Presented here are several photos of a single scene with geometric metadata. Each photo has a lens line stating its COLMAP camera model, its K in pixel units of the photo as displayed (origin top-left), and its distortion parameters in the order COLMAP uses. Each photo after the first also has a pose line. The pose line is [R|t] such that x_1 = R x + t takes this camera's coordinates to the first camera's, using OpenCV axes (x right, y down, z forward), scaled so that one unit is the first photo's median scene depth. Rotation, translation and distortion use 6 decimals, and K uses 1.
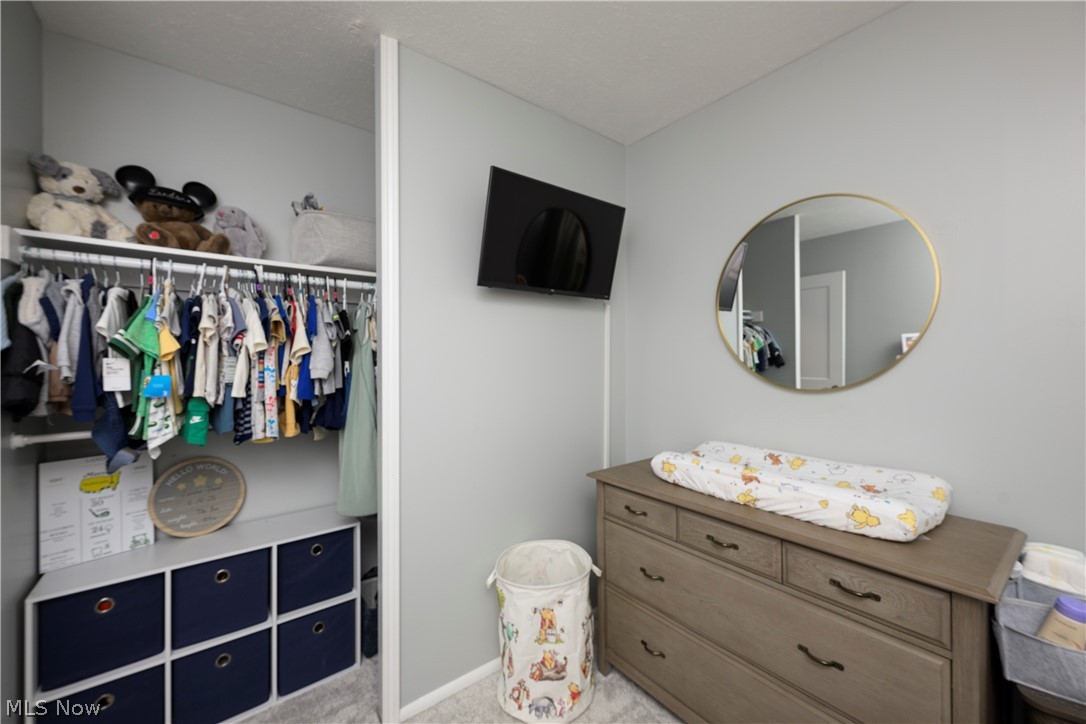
lens RADIAL K [[426.8, 0, 541.2], [0, 426.8, 357.9], [0, 0, 1]] dist [0.000267, -0.000005]
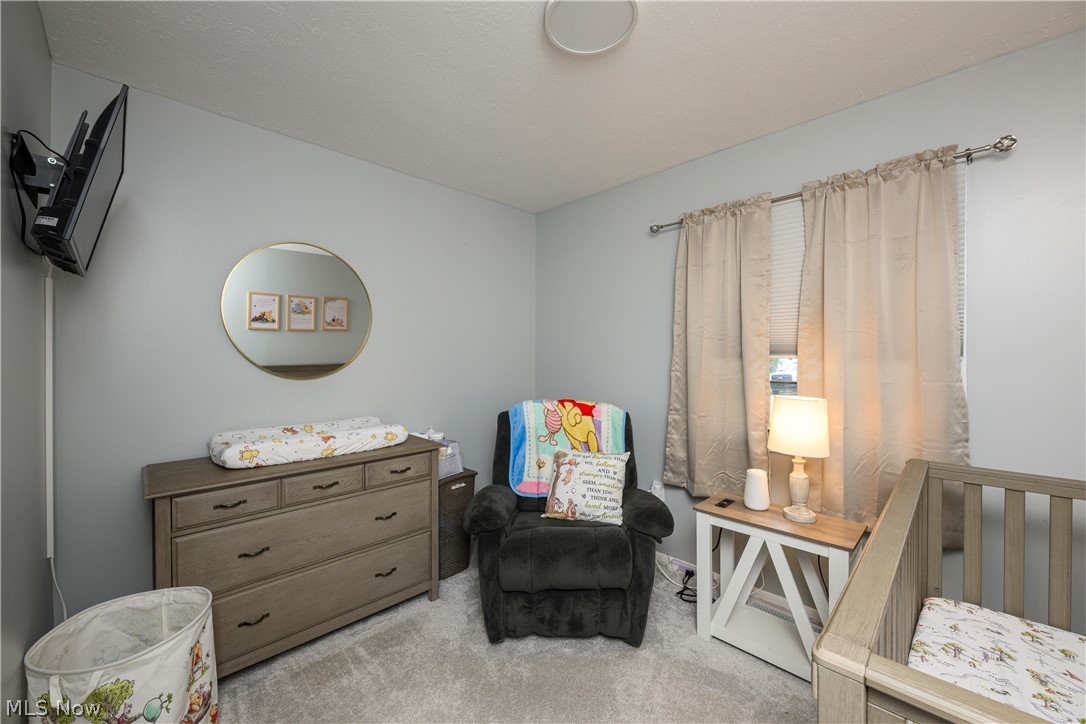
lens RADIAL K [[426.8, 0, 541.1], [0, 426.8, 358.1], [0, 0, 1]] dist [0.000267, -0.000005]
pose [[-0.118304, -0.006744, 0.992955, -1.051966], [-0.000035, 0.999977, 0.006787, 0.000814], [-0.992977, 0.000768, -0.118301, 0.457079]]
